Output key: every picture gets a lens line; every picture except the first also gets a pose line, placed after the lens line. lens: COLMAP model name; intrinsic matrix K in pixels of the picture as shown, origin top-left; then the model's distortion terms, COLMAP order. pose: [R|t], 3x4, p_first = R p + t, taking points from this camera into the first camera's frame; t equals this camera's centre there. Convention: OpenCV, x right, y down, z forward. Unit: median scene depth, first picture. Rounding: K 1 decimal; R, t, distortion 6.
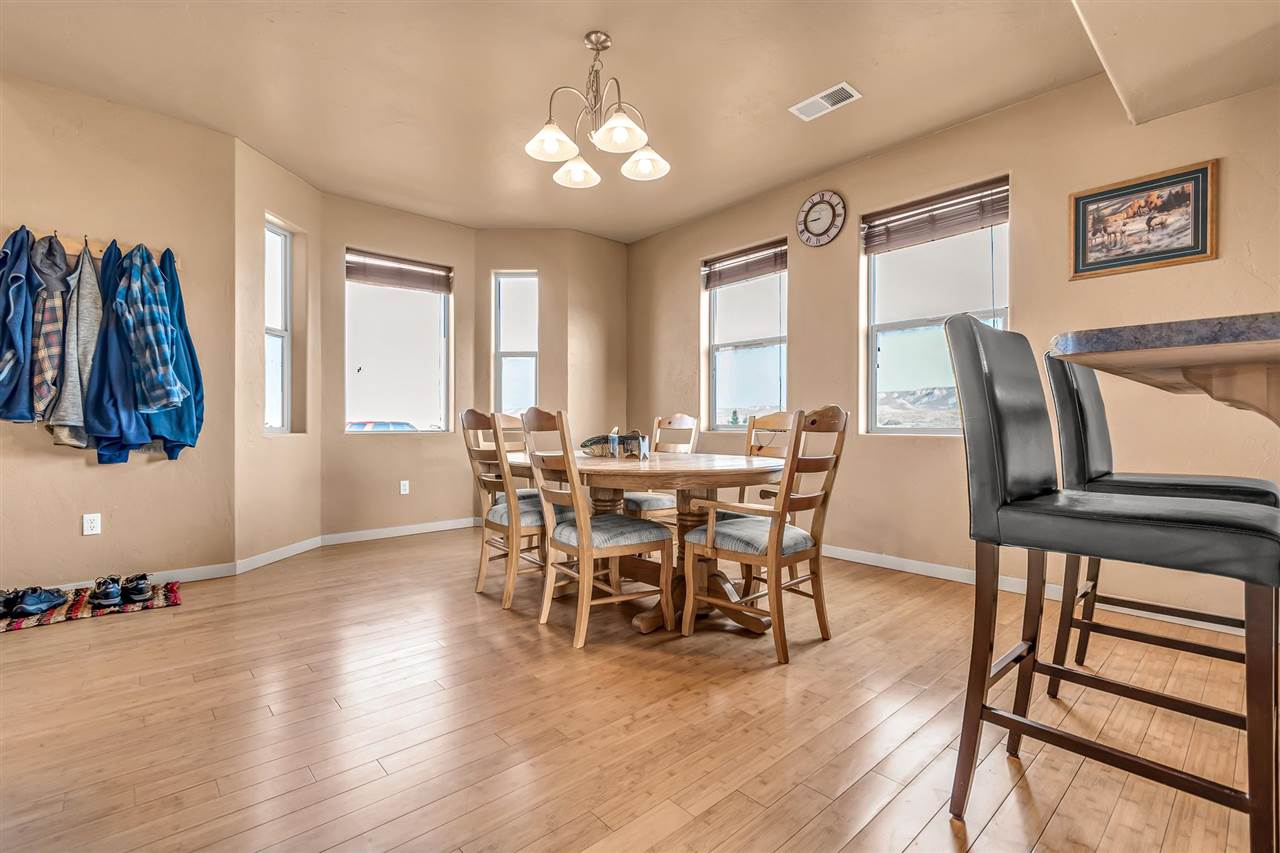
lens RADIAL K [[582.1, 0, 650.8], [0, 582.1, 423.3], [0, 0, 1]] dist [-0.001057, 0.000505]
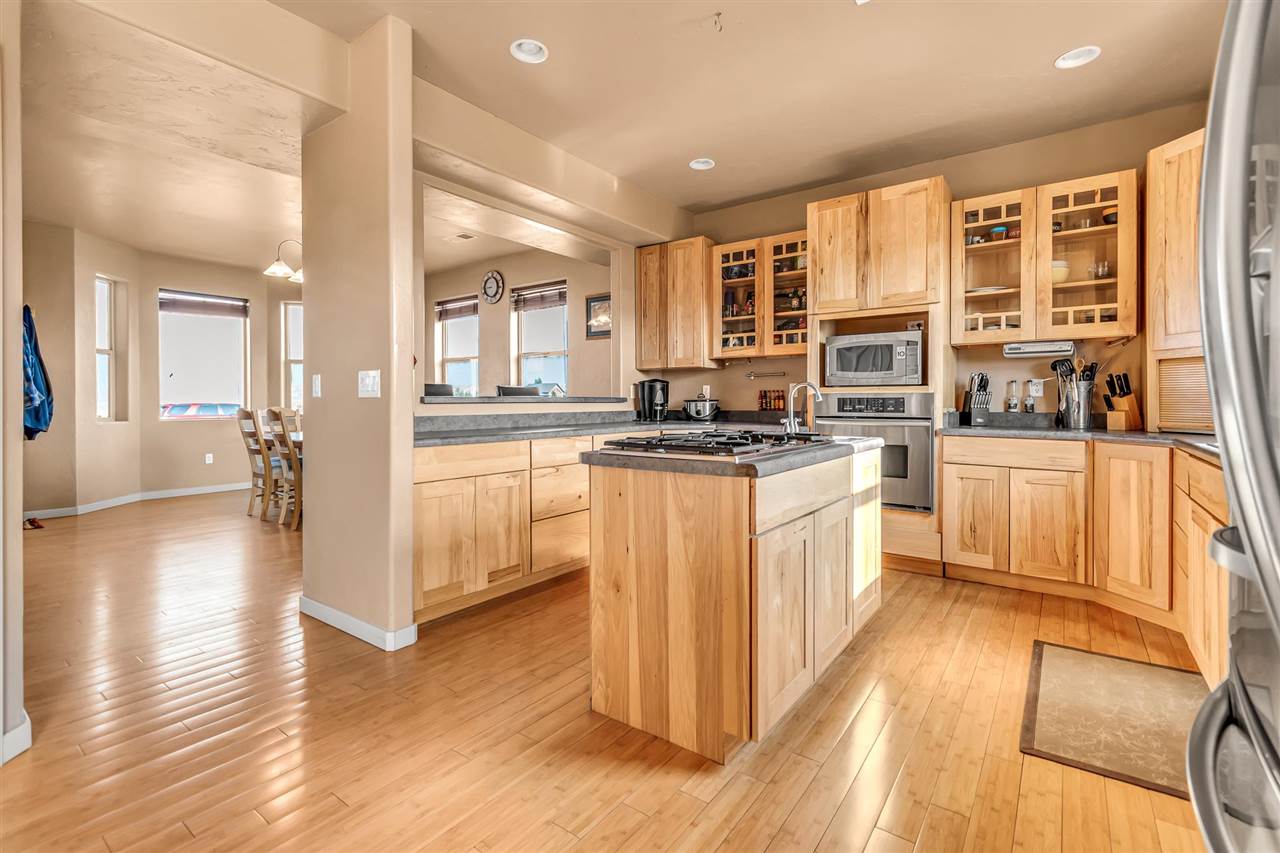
lens RADIAL K [[582.1, 0, 647.7], [0, 582.1, 406.6], [0, 0, 1]] dist [-0.001057, 0.000505]
pose [[0.978672, -0.004371, 0.205382, 0.383611], [0.002595, 0.999957, 0.008920, -0.029800], [-0.205412, -0.008197, 0.978641, -0.696894]]
